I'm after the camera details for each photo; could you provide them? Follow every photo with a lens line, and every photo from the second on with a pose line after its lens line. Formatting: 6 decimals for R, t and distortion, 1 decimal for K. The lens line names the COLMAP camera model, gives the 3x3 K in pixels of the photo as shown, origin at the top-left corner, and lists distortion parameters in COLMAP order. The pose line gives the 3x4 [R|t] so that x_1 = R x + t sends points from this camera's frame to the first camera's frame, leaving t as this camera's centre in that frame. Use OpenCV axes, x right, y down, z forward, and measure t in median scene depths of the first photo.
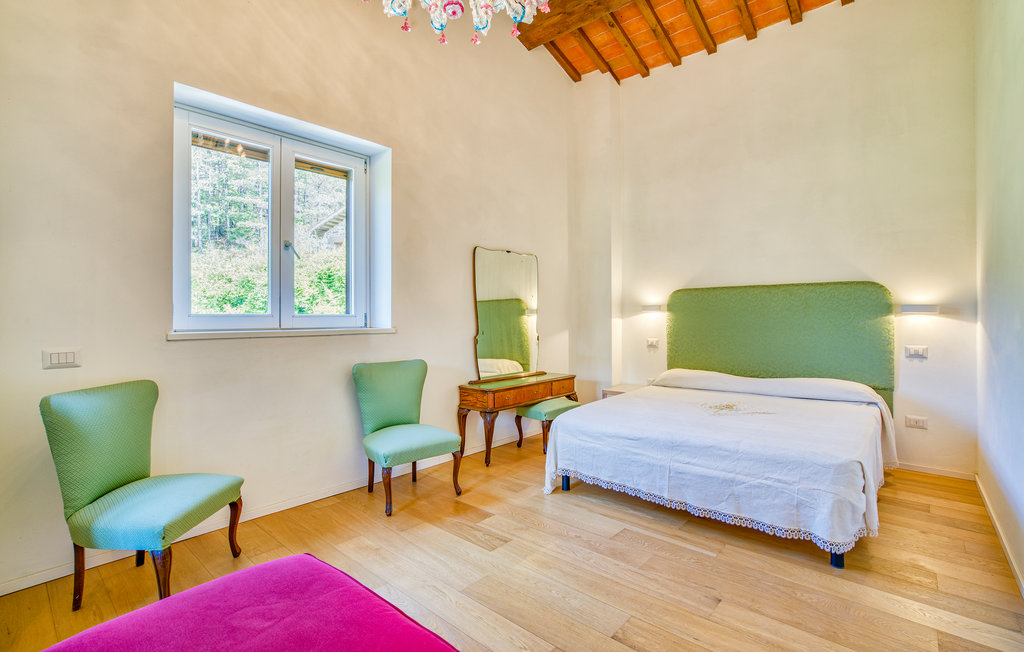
lens RADIAL K [[475.9, 0, 511.7], [0, 475.9, 311.7], [0, 0, 1]] dist [0.000144, 0.000070]
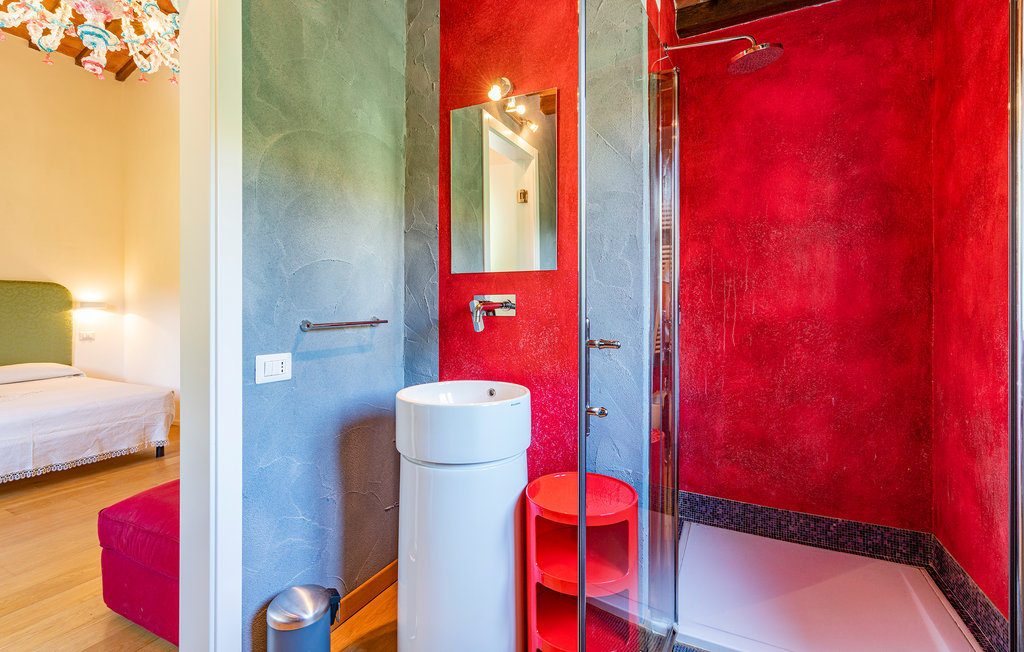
lens RADIAL K [[475.9, 0, 511.7], [0, 475.9, 311.7], [0, 0, 1]] dist [0.000144, 0.000070]
pose [[-0.263016, 0.005923, 0.964773, -0.840867], [-0.007427, 0.999939, -0.008164, 0.015227], [-0.964763, -0.009313, -0.262956, 0.160296]]
